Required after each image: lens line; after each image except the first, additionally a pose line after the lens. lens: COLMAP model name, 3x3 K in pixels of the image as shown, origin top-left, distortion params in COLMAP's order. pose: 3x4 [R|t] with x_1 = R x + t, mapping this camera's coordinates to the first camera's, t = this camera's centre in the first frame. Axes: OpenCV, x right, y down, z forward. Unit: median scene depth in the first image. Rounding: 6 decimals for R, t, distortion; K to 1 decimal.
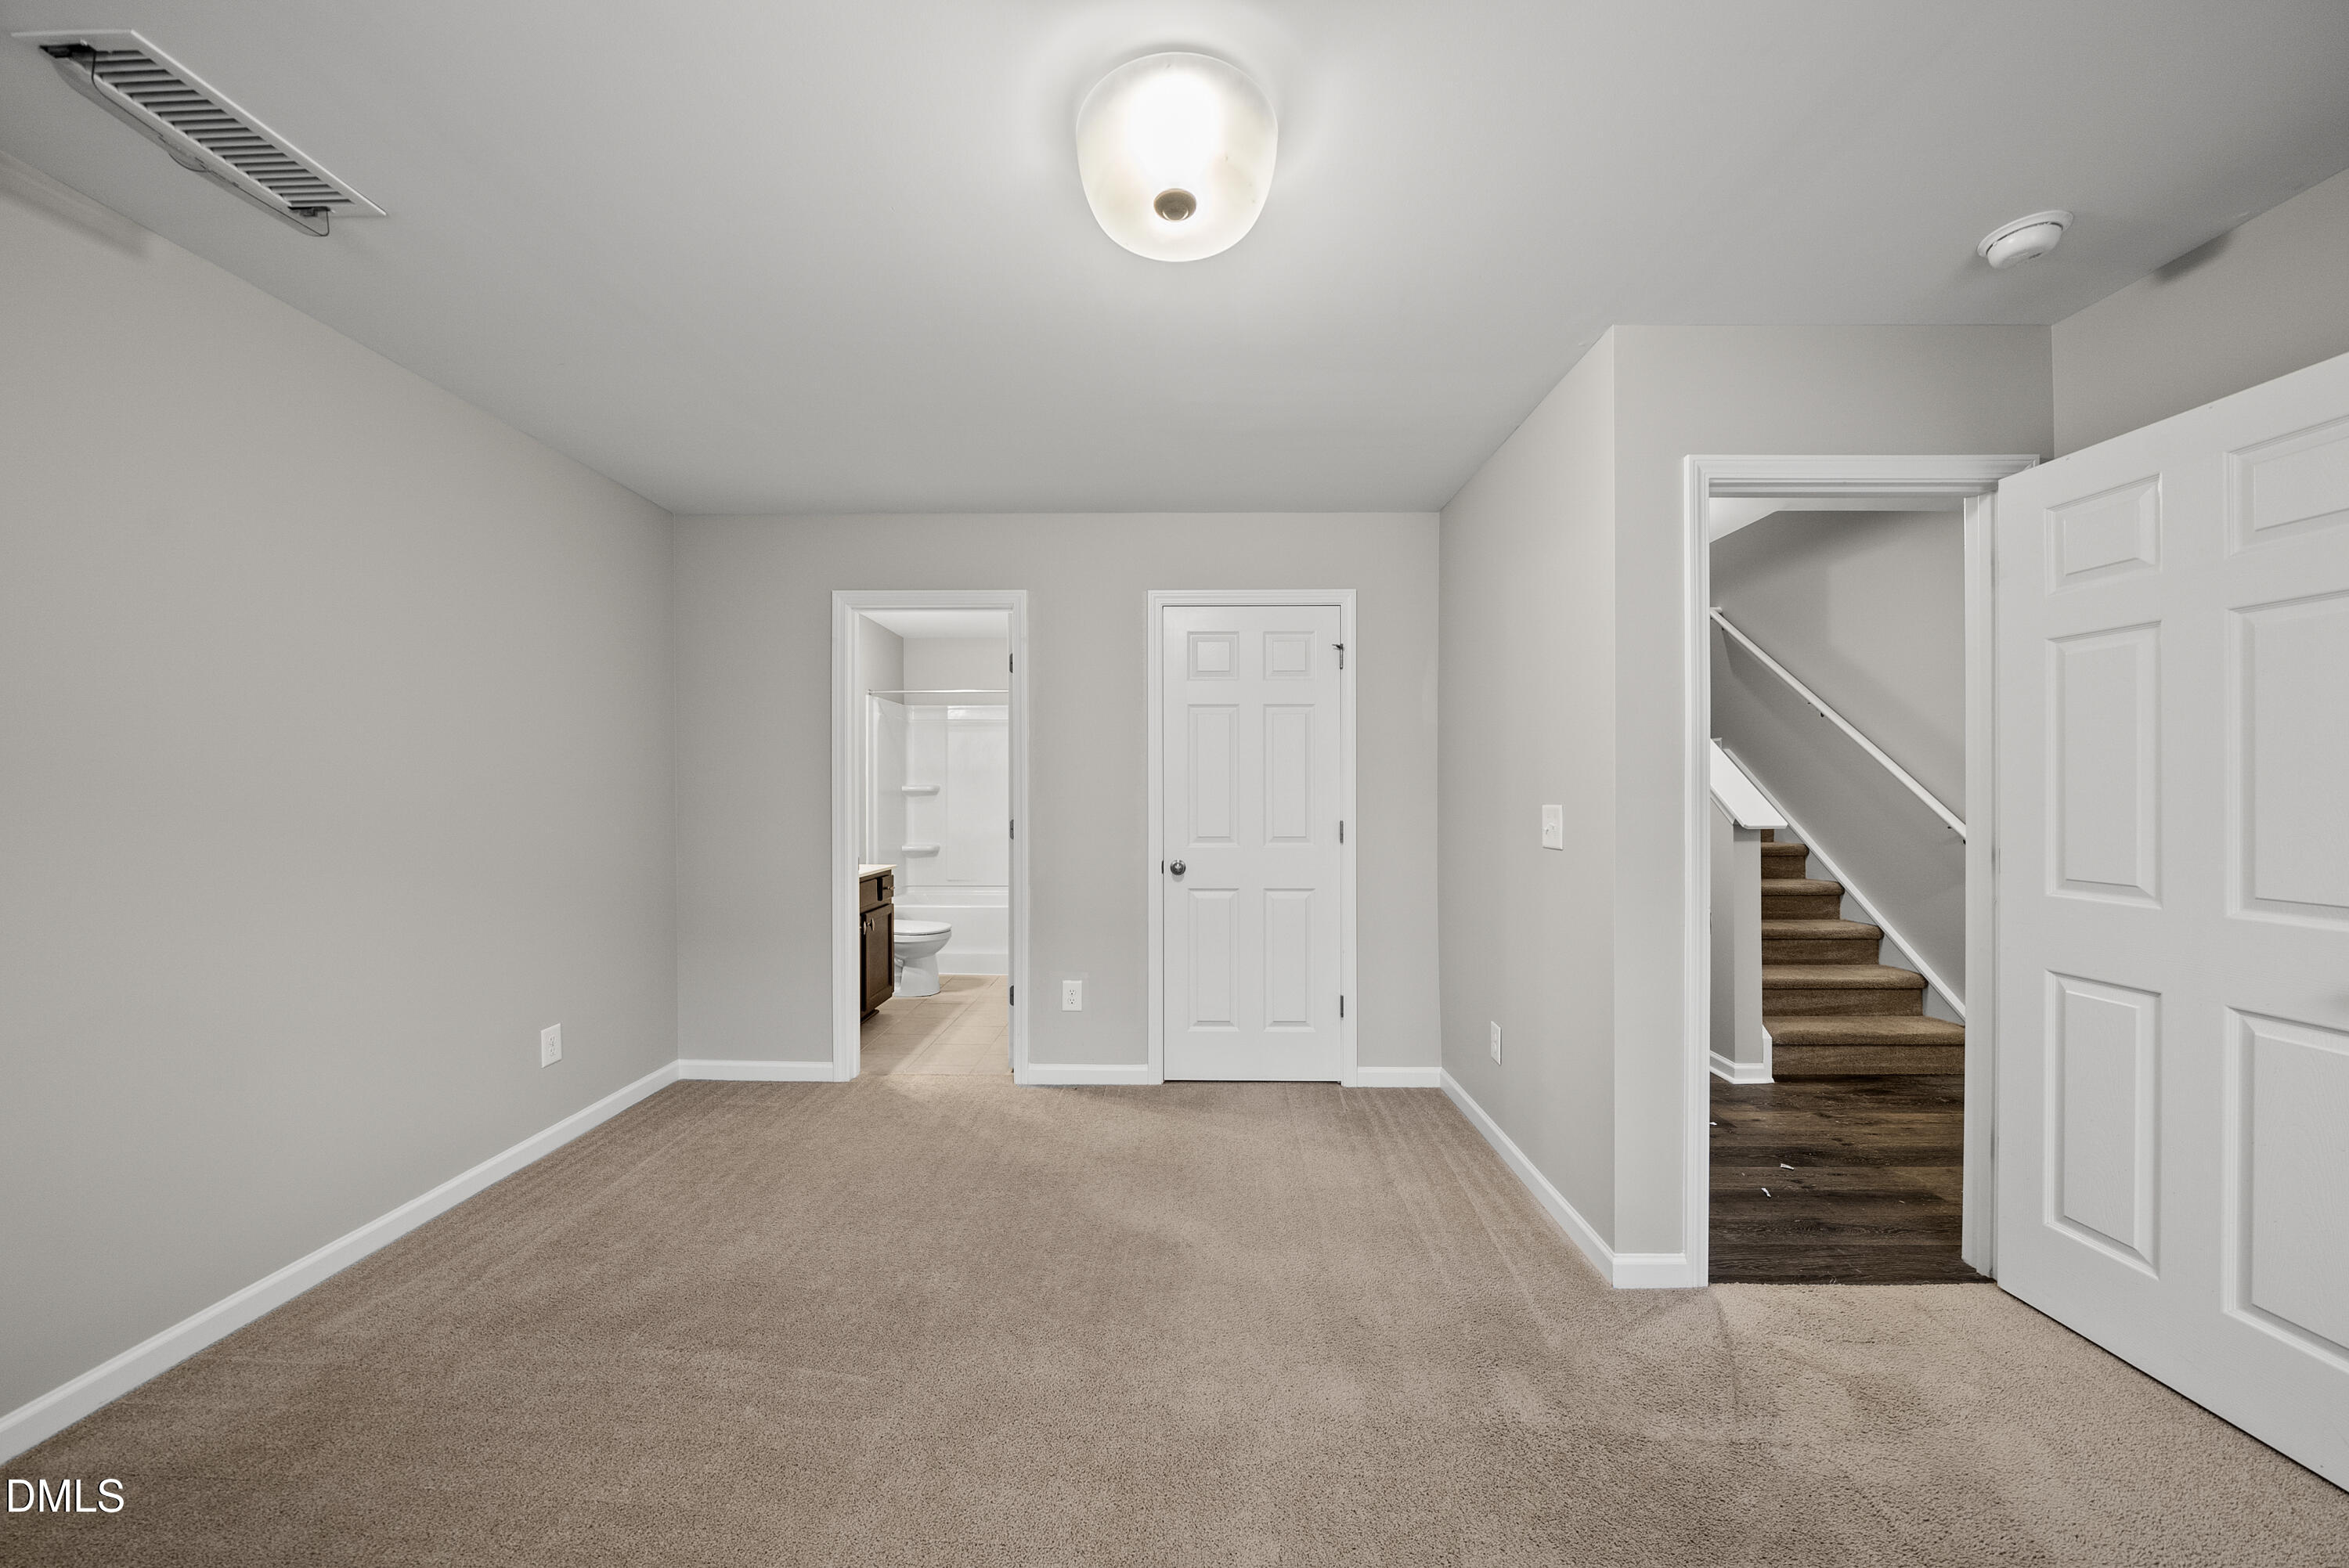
lens RADIAL K [[815.6, 0, 1172.0], [0, 815.6, 779.6], [0, 0, 1]] dist [-0.002011, -0.000114]
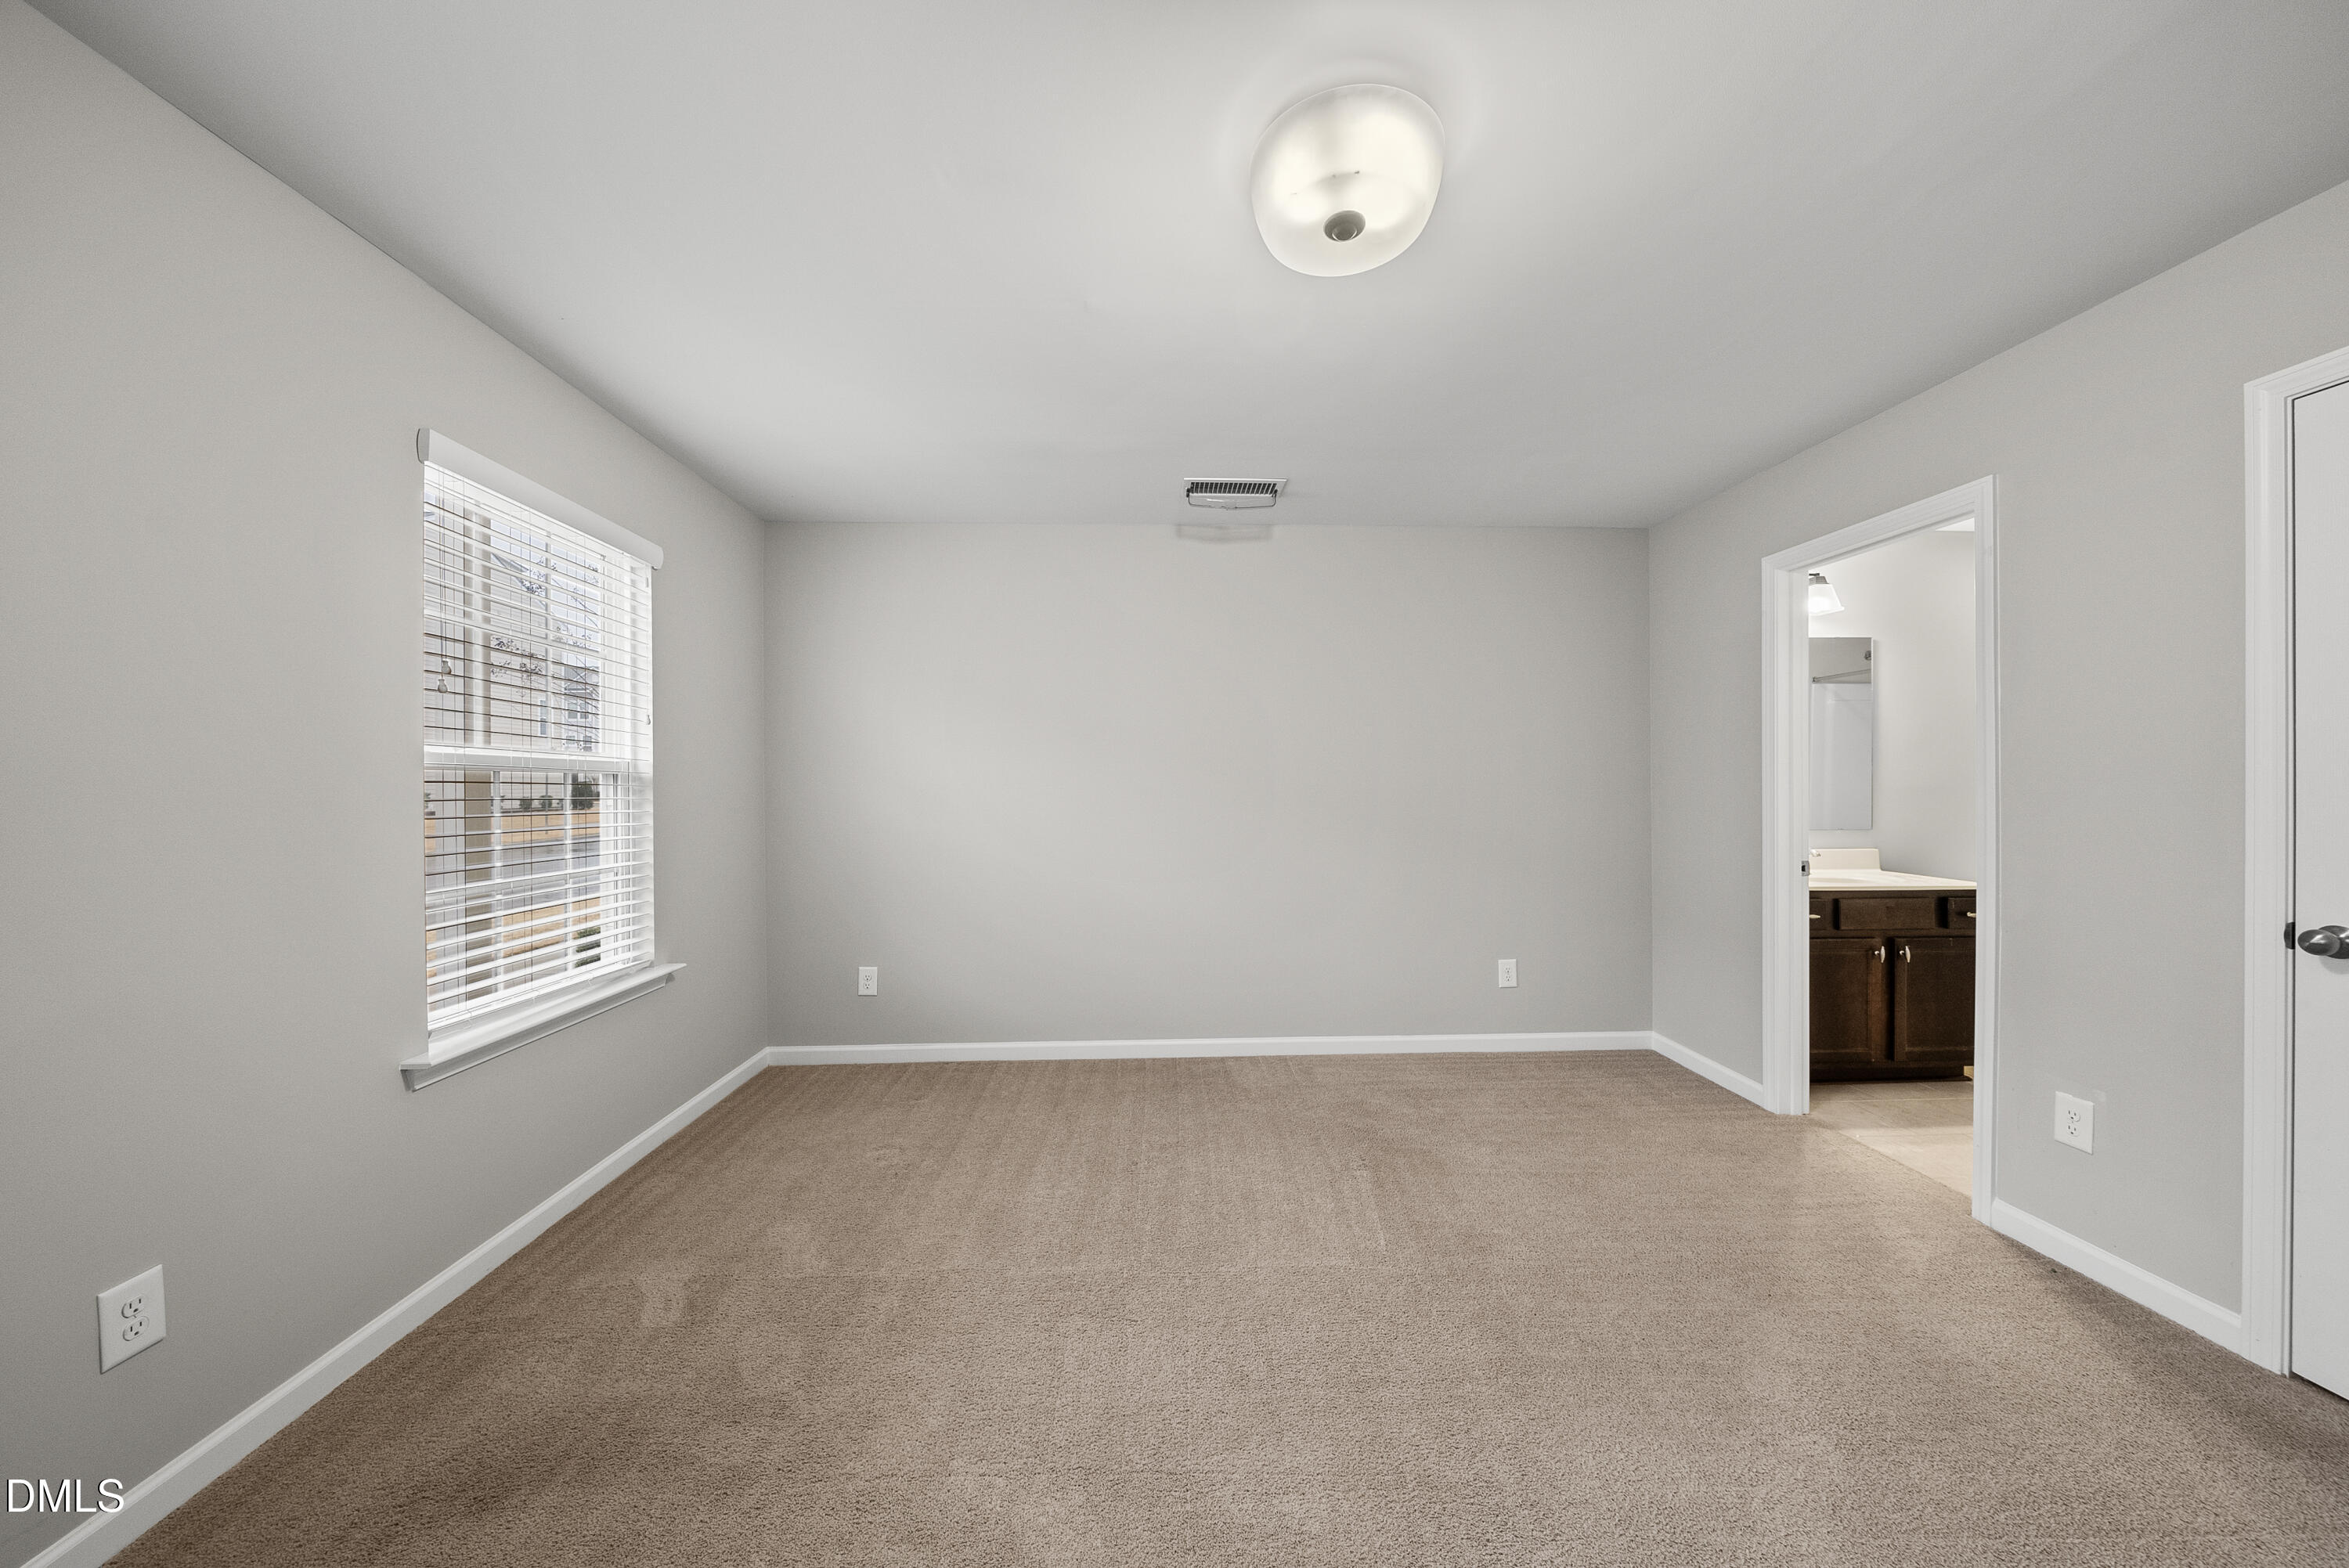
lens RADIAL K [[815.6, 0, 1172.0], [0, 815.6, 779.6], [0, 0, 1]] dist [-0.002011, -0.000114]
pose [[0.059573, -0.005314, -0.998210, 0.442914], [0.014050, 0.999891, -0.004484, 0.006328], [0.998125, -0.013758, 0.059641, 0.307656]]
